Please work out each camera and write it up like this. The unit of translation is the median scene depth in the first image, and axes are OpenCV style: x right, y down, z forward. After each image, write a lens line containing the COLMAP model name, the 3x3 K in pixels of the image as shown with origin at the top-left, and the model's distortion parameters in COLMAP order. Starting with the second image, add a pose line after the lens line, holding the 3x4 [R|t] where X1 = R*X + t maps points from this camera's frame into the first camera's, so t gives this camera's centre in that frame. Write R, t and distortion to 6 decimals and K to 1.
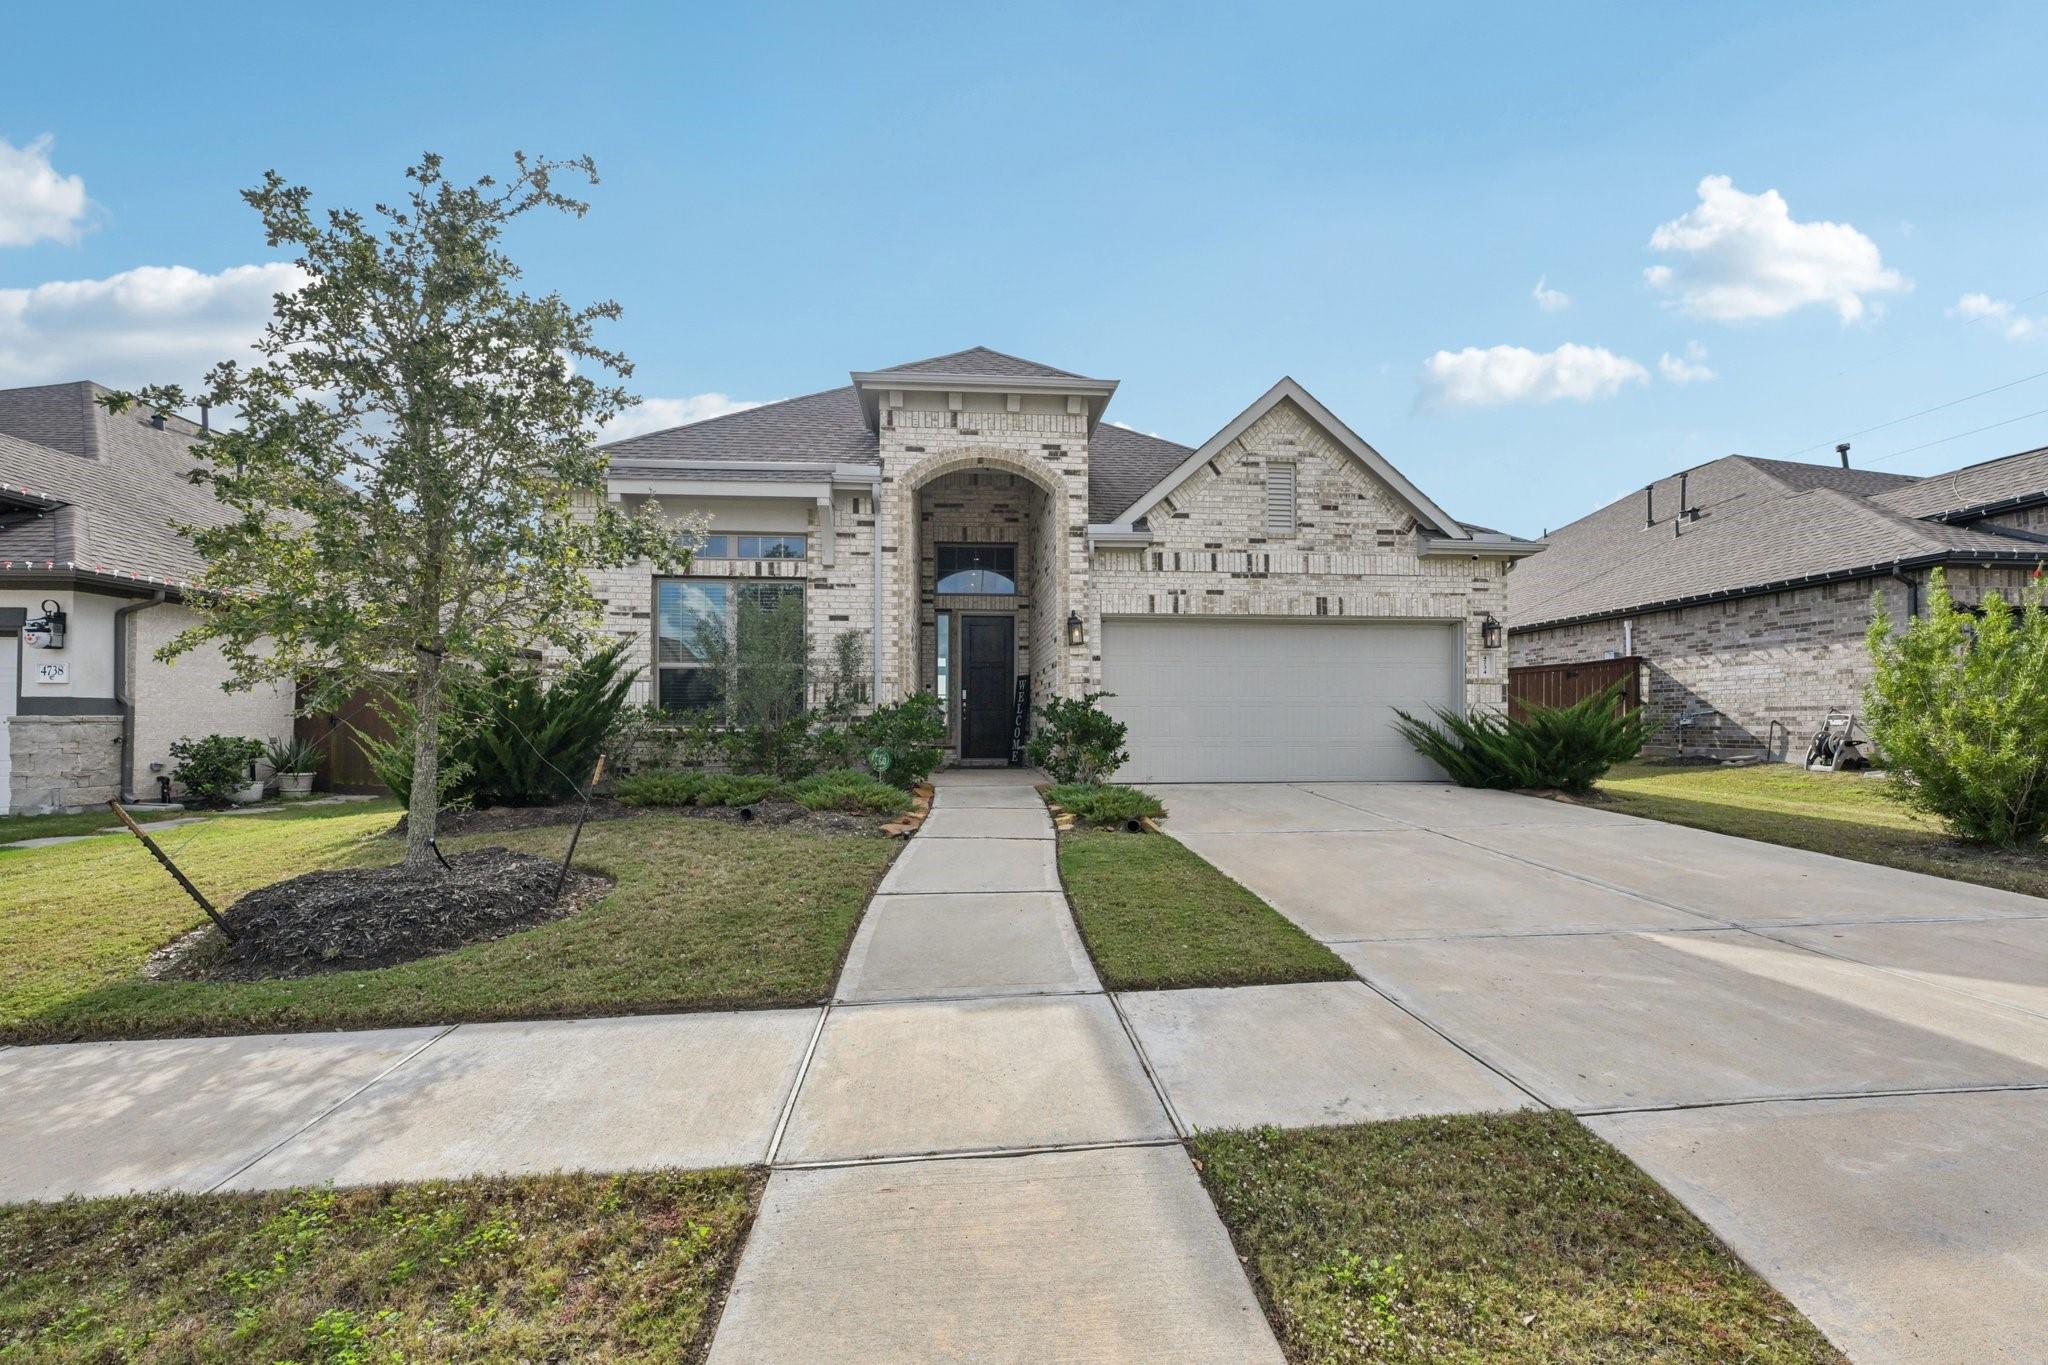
lens RADIAL K [[812.6, 0, 1025.0], [0, 812.6, 690.1], [0, 0, 1]] dist [0.000016, 0.000152]
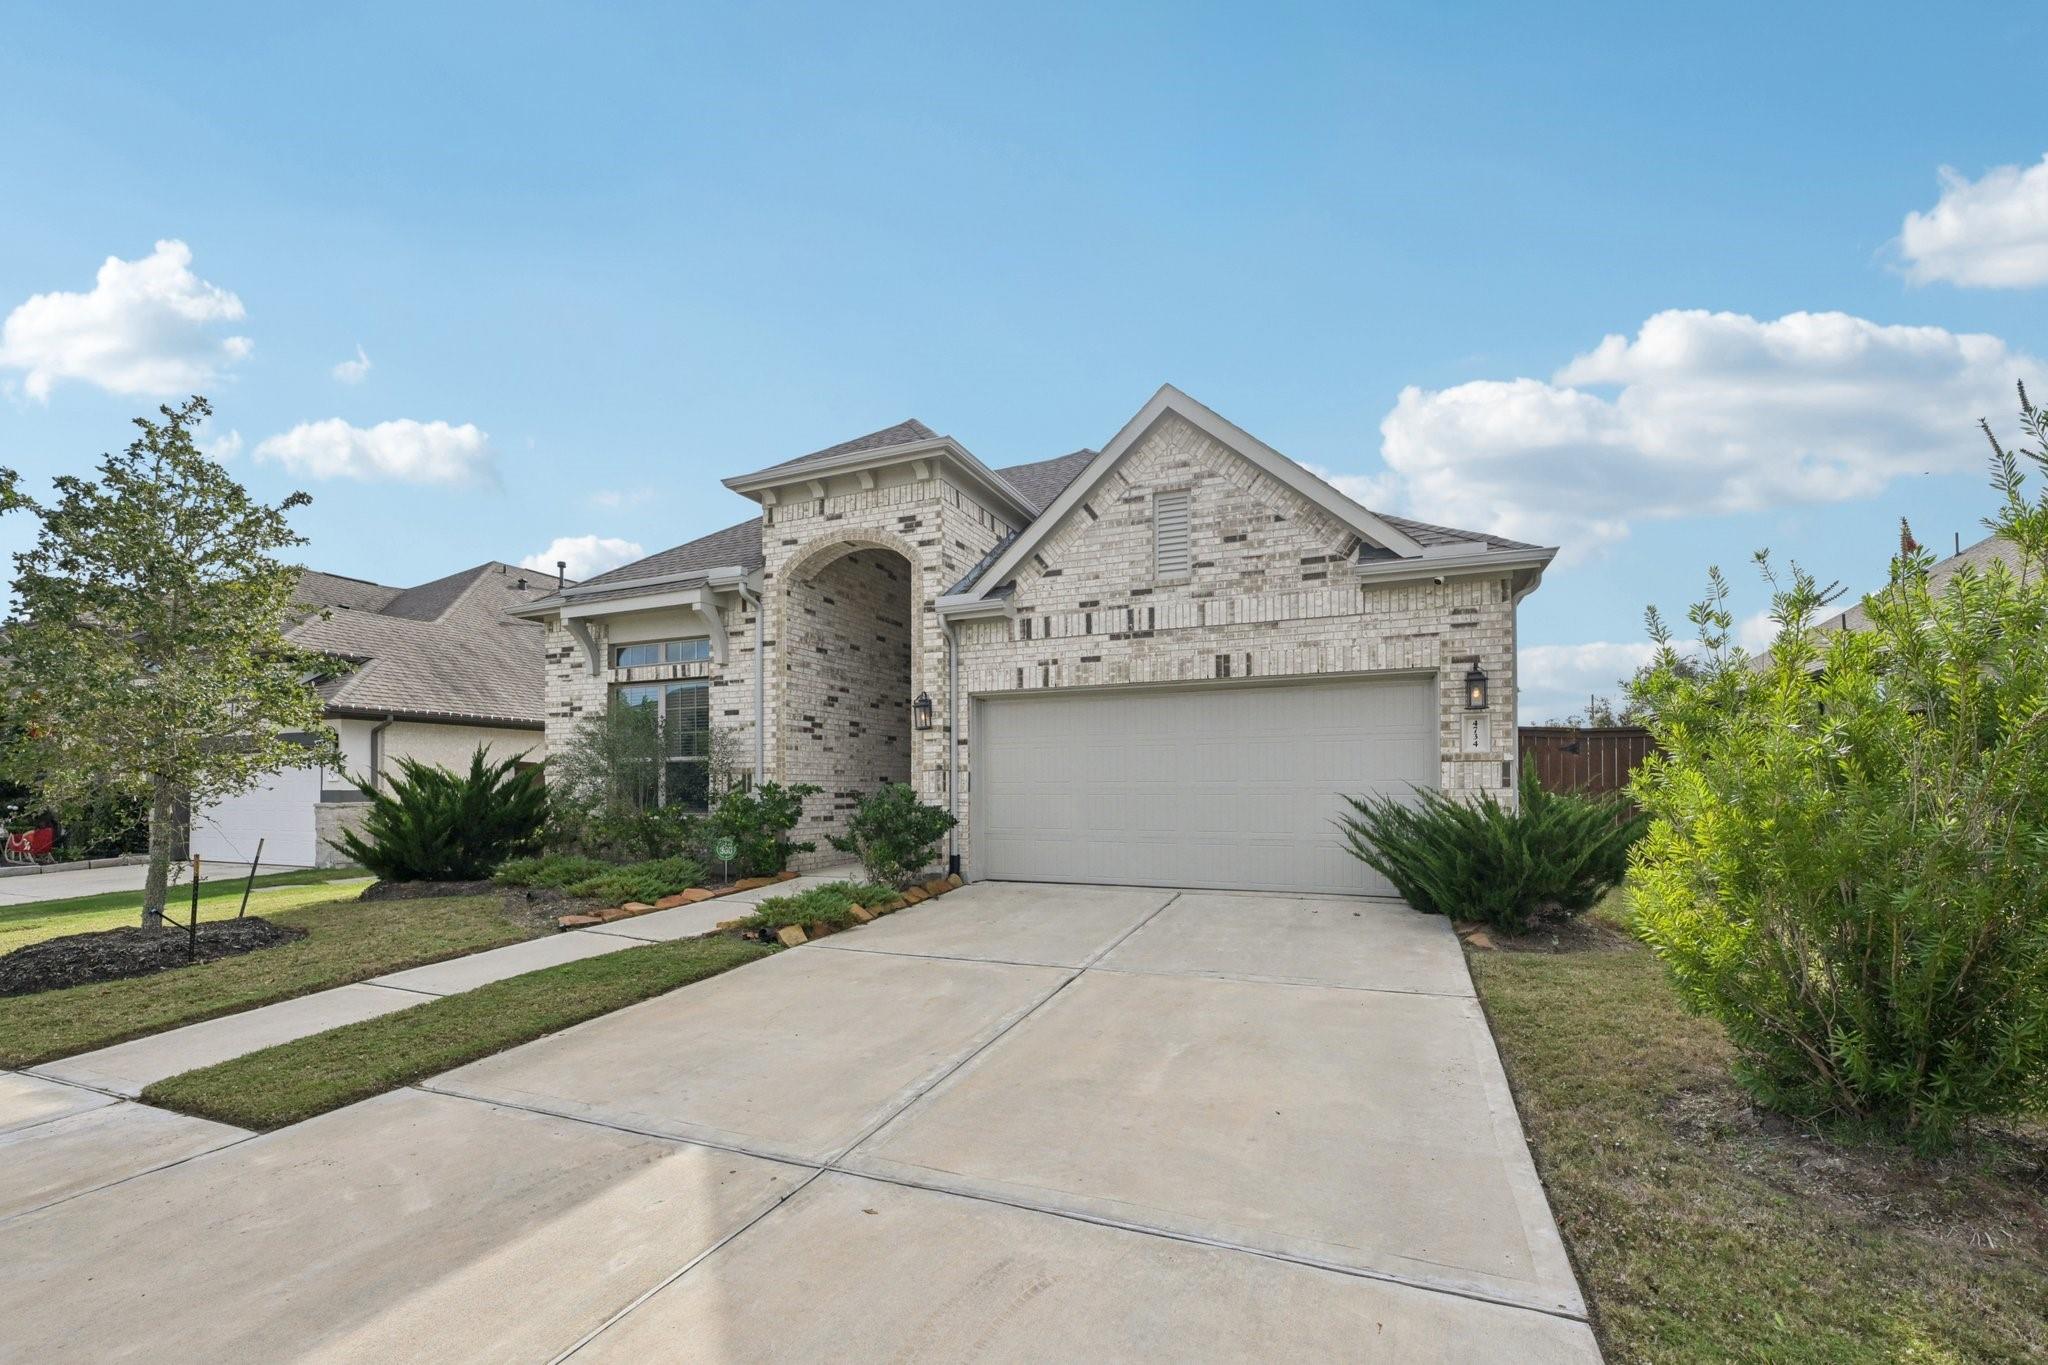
lens RADIAL K [[841.9, 0, 1023.6], [0, 841.9, 758.0], [0, 0, 1]] dist [0.000760, 0.000096]
pose [[0.882560, -0.019575, -0.469793, 0.582369], [0.023599, 0.999718, 0.002676, -0.021819], [0.469608, -0.013448, 0.882773, 0.194416]]
